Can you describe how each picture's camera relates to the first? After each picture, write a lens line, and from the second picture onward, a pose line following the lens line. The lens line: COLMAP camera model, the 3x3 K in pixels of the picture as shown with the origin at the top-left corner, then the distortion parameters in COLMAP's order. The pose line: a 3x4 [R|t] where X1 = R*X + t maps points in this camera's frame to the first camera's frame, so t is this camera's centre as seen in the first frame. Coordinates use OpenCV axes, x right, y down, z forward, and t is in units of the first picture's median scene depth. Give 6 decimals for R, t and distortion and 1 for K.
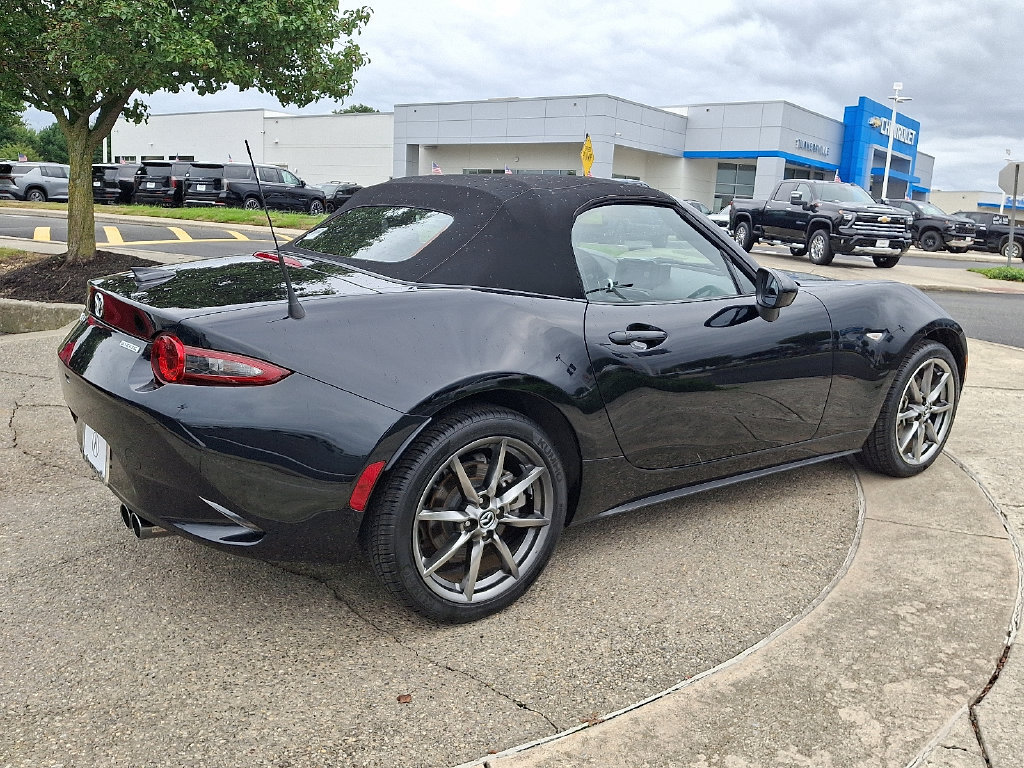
lens RADIAL K [[814.9, 0, 532.3], [0, 814.9, 382.6], [0, 0, 1]] dist [0.076778, -0.118210]
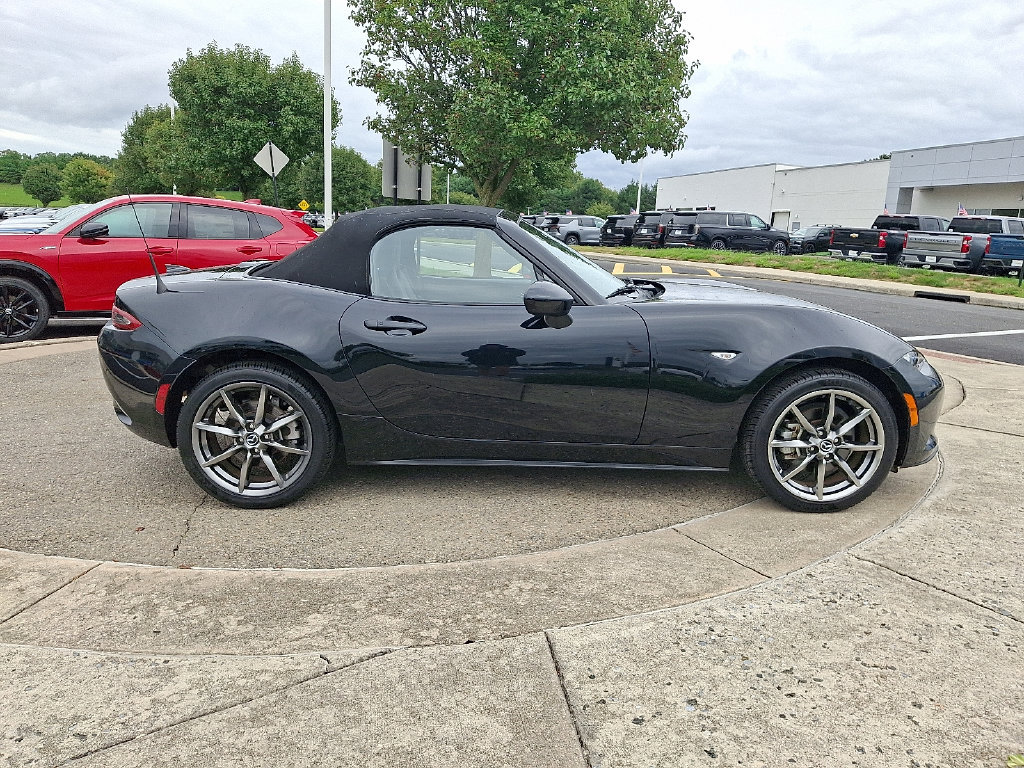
lens RADIAL K [[725.3, 0, 531.0], [0, 725.3, 380.6], [0, 0, 1]] dist [0.048018, -0.114627]
pose [[0.813964, 0.104355, -0.571465, 0.263114], [-0.122451, 0.992451, 0.006820, -0.001379], [0.567863, 0.064425, 0.820598, 0.052201]]
